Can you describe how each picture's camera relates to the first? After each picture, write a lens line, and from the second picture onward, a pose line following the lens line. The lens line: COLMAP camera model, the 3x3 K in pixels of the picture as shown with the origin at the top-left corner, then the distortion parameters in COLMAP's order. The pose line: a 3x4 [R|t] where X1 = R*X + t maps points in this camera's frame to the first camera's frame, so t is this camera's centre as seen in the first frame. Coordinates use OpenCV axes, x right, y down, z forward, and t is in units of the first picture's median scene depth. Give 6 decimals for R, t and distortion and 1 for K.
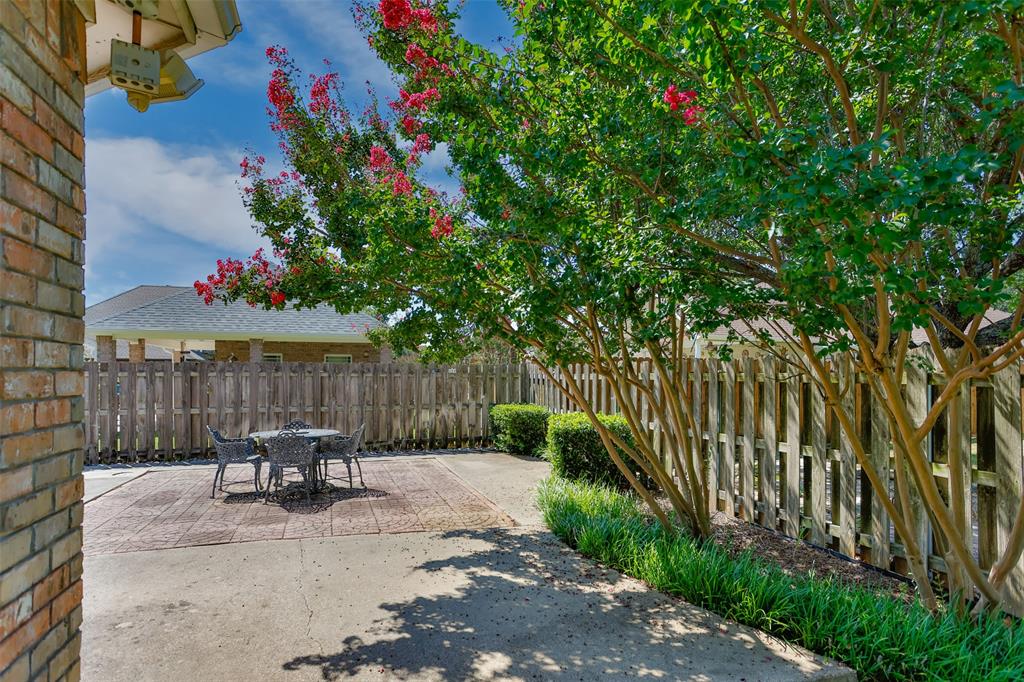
lens RADIAL K [[500.5, 0, 507.9], [0, 500.5, 371.9], [0, 0, 1]] dist [-0.000346, 0.000661]
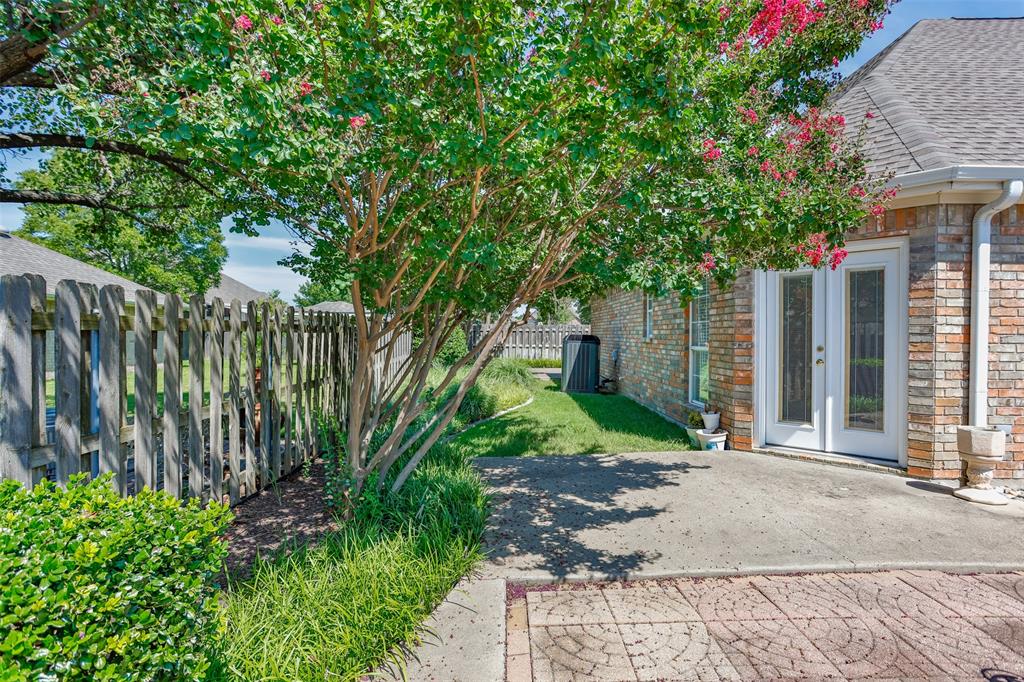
lens RADIAL K [[500.5, 0, 514.6], [0, 500.5, 338.4], [0, 0, 1]] dist [-0.000346, 0.000661]
pose [[-0.943698, -0.009430, 0.330674, -0.230925], [-0.008627, 0.999955, 0.003894, 0.031639], [-0.330696, 0.000822, -0.943737, 2.080305]]
